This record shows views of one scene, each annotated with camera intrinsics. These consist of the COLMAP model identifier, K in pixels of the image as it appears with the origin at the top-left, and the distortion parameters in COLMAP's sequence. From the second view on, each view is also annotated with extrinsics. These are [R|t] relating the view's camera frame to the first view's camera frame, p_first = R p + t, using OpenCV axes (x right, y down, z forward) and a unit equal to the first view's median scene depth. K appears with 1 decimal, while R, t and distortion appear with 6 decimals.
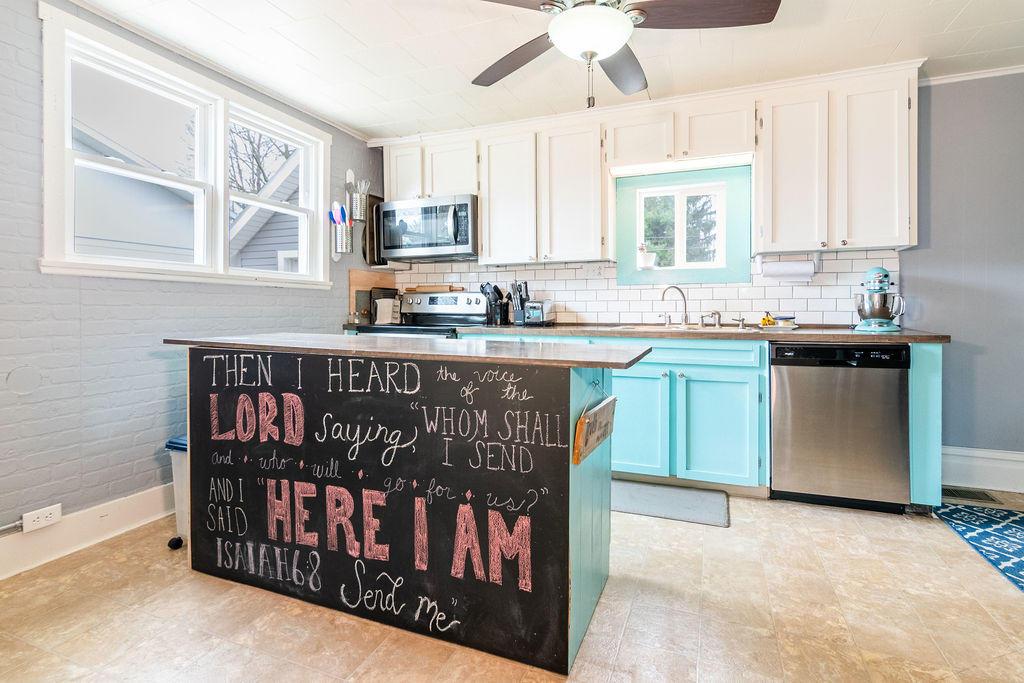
lens RADIAL K [[507.3, 0, 510.8], [0, 507.3, 313.7], [0, 0, 1]] dist [0.036801, 0.000508]
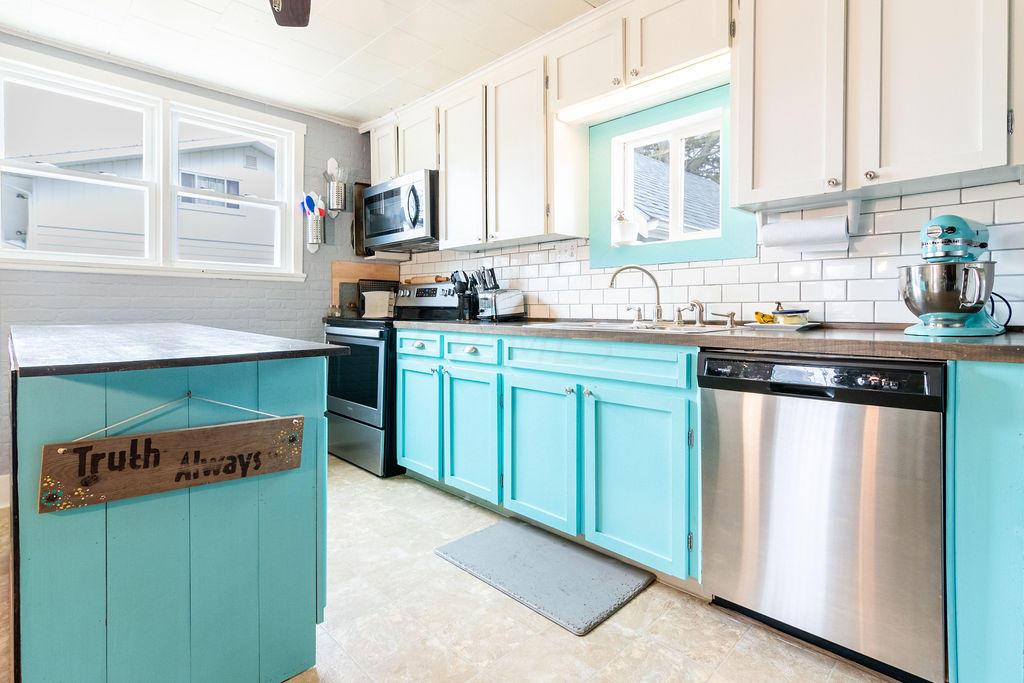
lens RADIAL K [[507.3, 0, 510.8], [0, 507.3, 313.7], [0, 0, 1]] dist [0.036801, 0.000508]
pose [[0.912827, 0.006383, -0.408297, 0.430679], [-0.005733, 0.999980, 0.002815, 0.009879], [0.408307, -0.000229, 0.912845, 0.272388]]
